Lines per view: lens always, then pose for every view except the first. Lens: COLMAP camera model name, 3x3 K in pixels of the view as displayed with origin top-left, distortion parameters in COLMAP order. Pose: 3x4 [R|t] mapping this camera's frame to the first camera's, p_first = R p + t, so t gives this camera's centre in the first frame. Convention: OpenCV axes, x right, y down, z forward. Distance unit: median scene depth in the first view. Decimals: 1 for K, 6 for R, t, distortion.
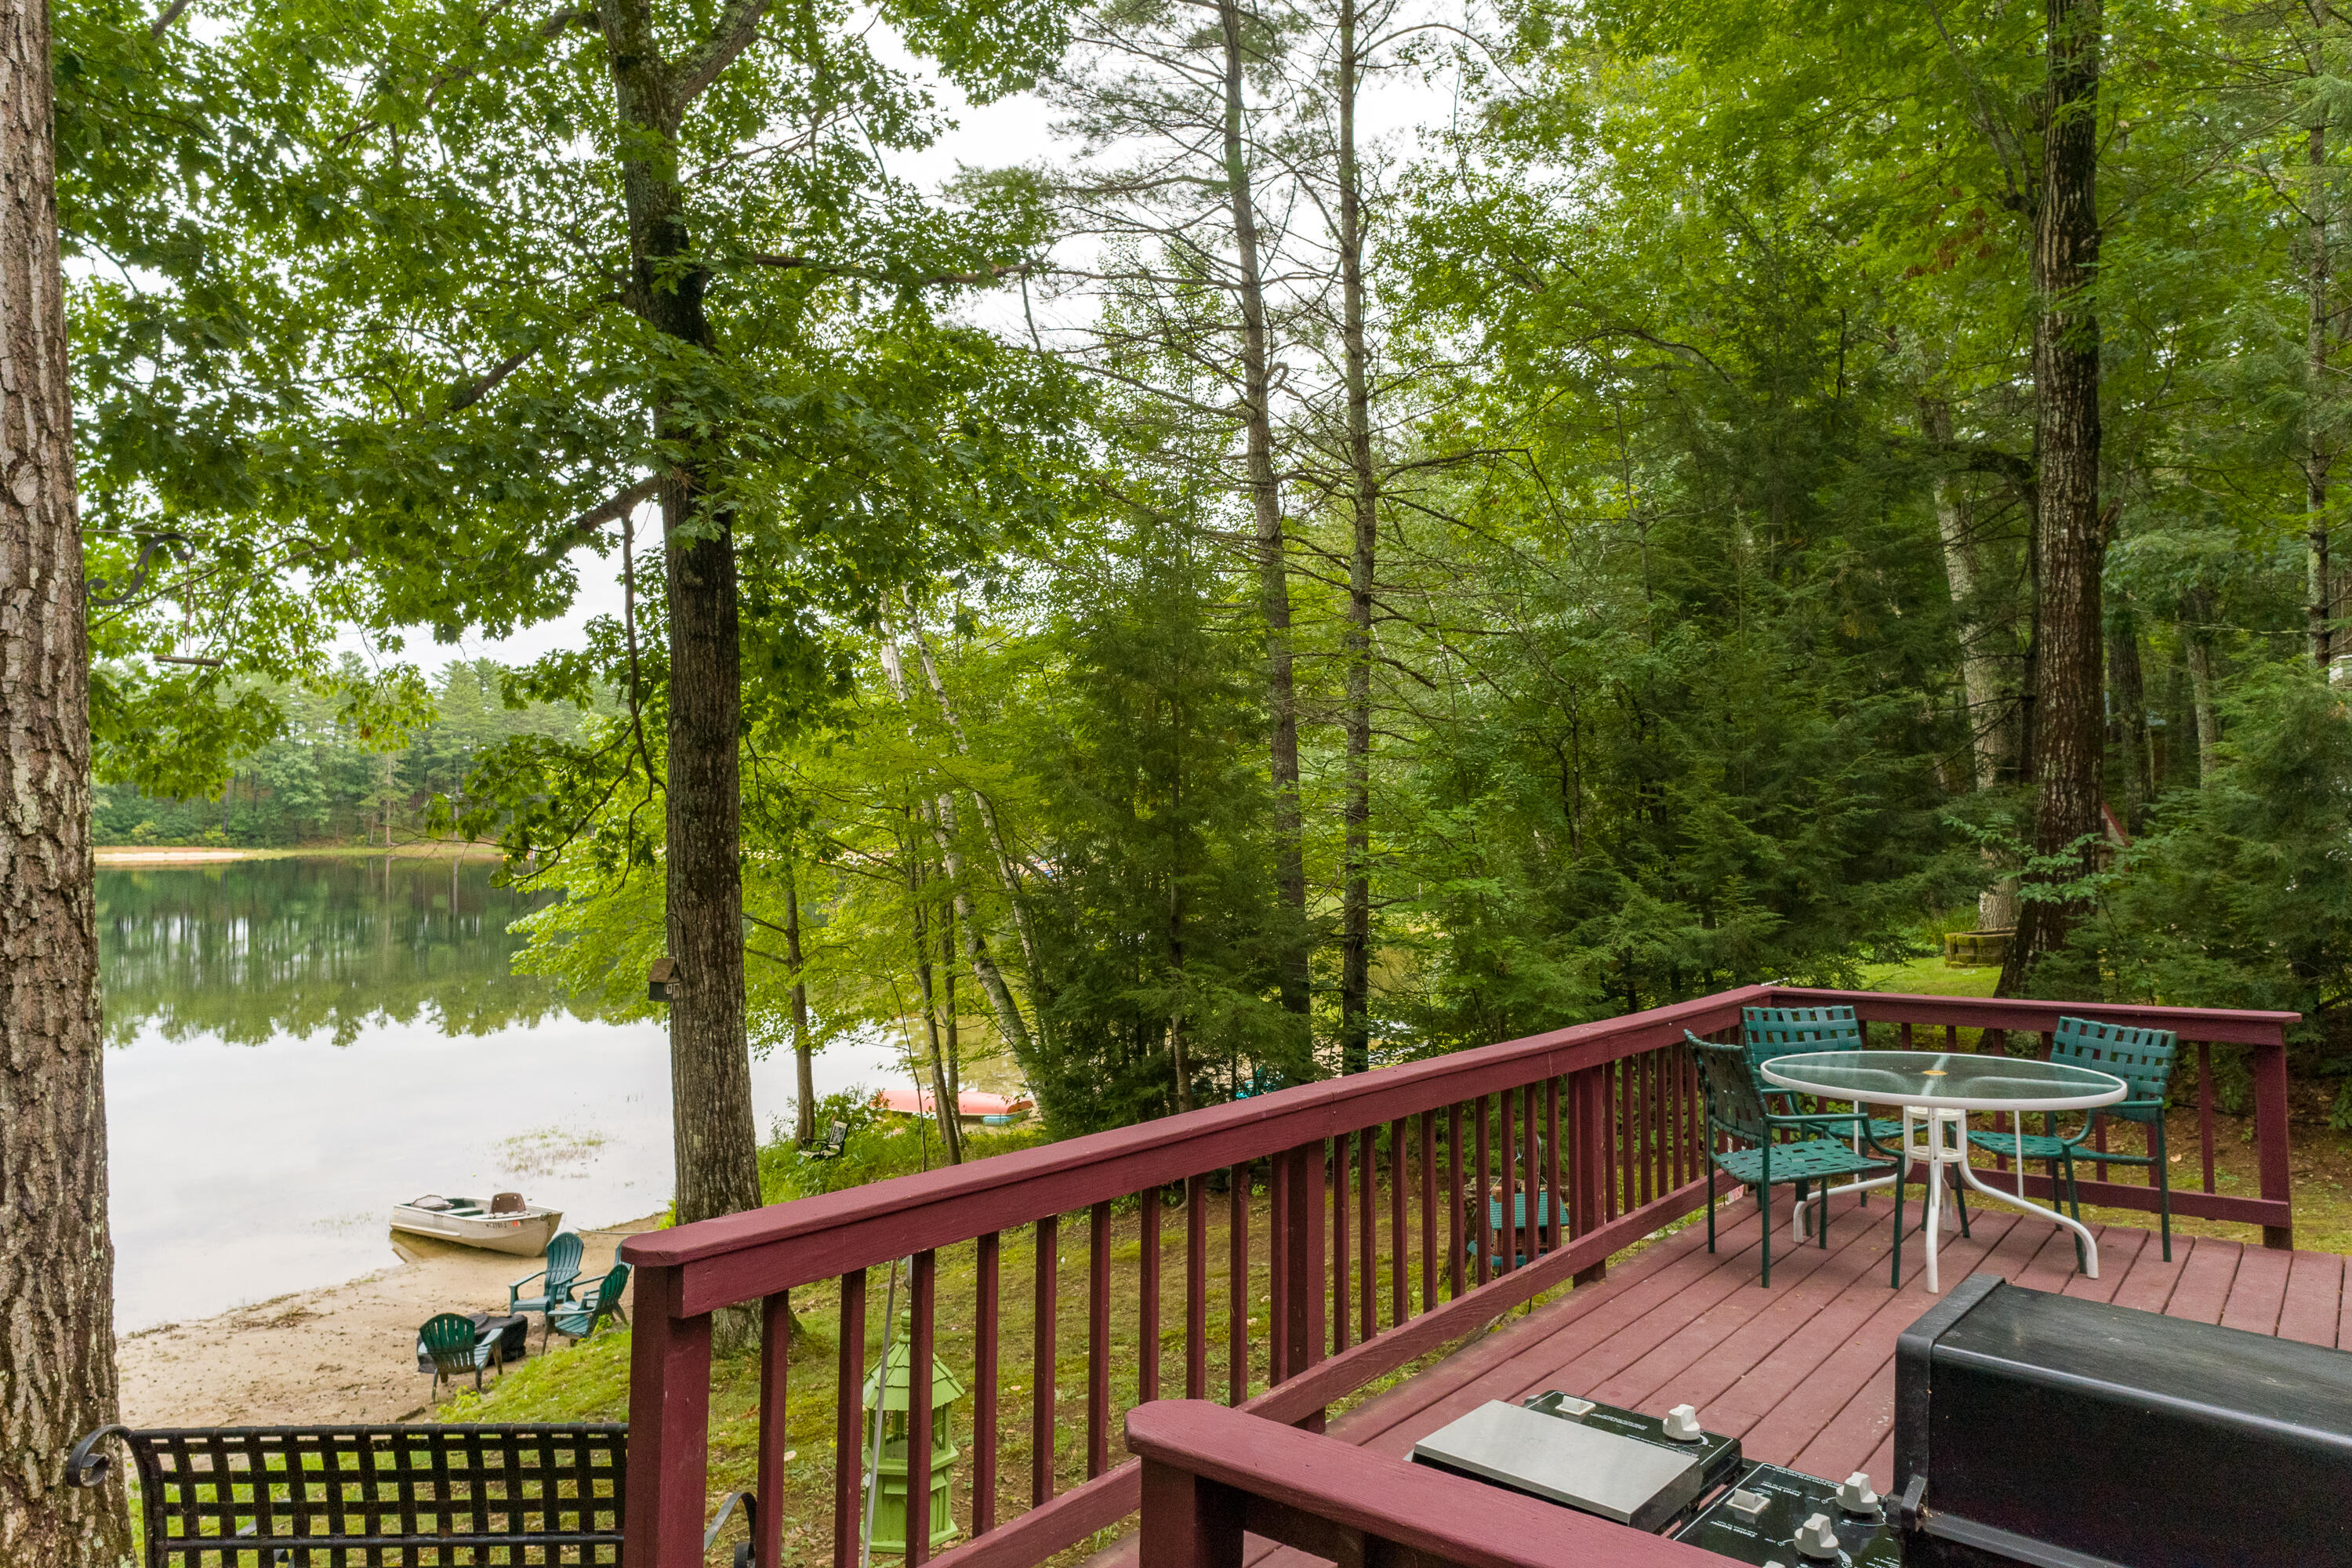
lens RADIAL K [[1575.0, 0, 1163.4], [0, 1575.0, 792.2], [0, 0, 1]] dist [0.033626, 0.005635]
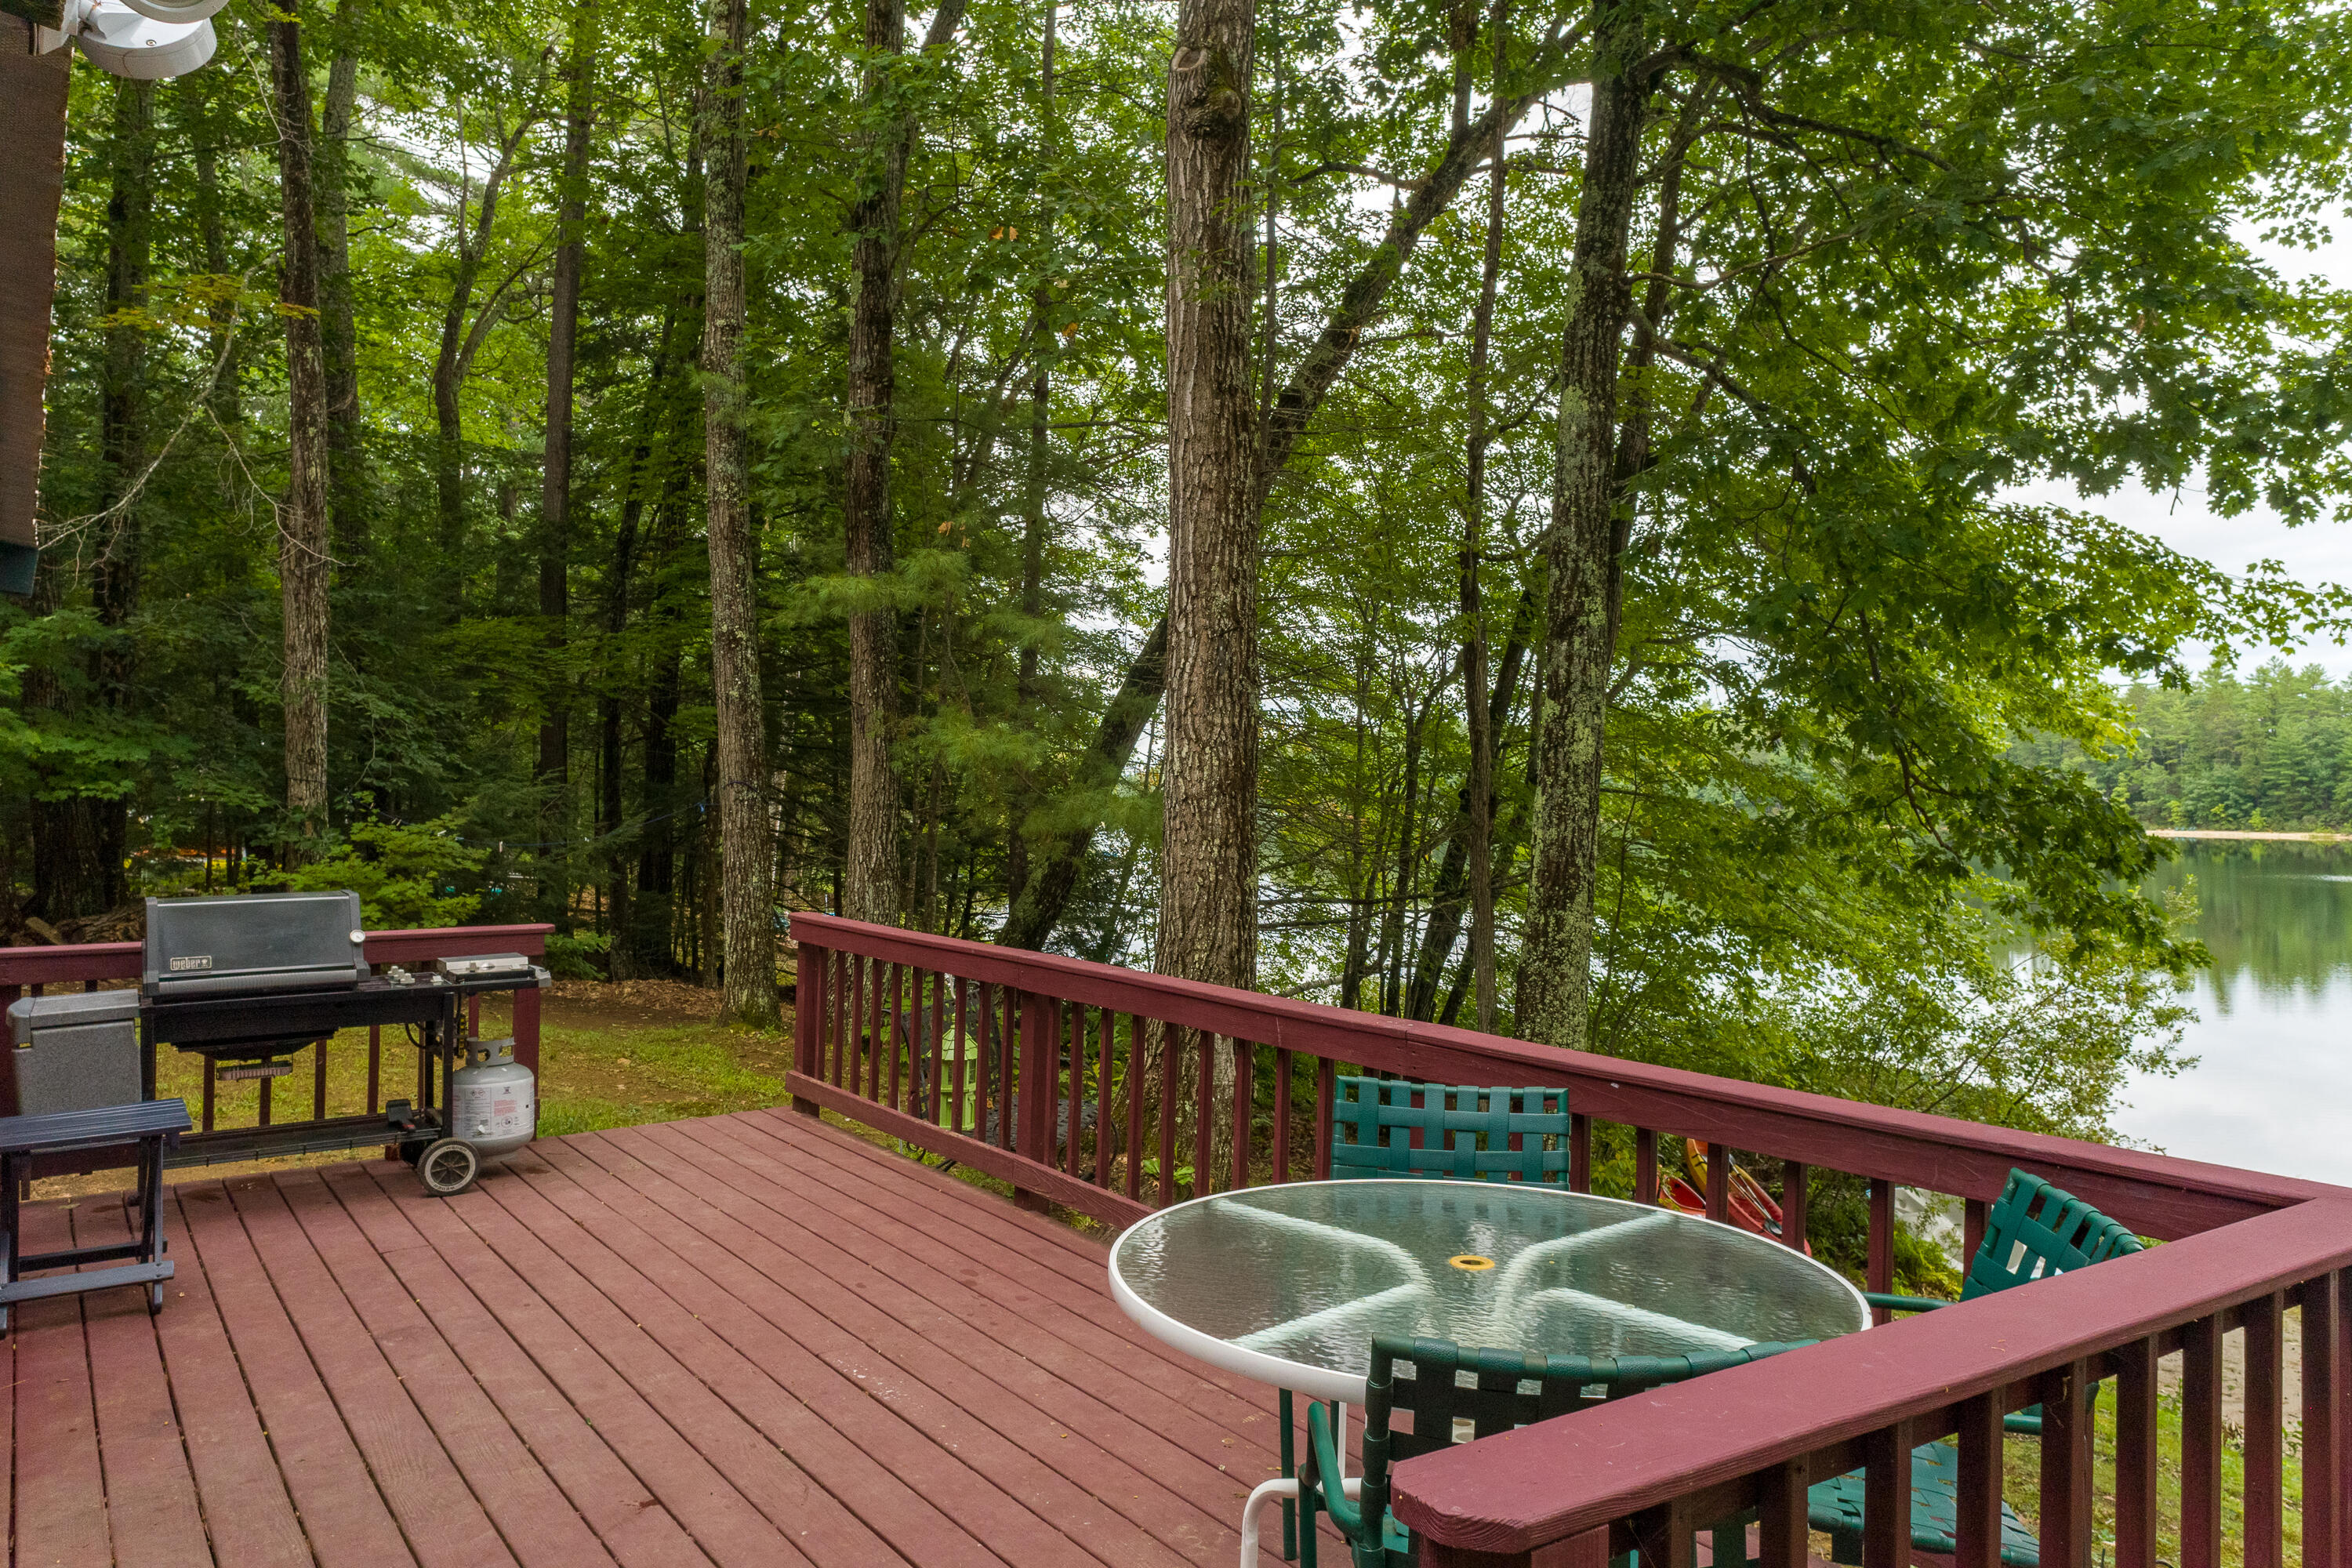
lens RADIAL K [[1575.0, 0, 1176.4], [0, 1575.0, 778.7], [0, 0, 1]] dist [0.033626, 0.005635]
pose [[-0.282405, -0.015141, -0.959176, 0.285926], [0.013473, 0.999714, -0.019748, 0.014876], [0.959201, -0.018500, -0.282121, 0.319983]]
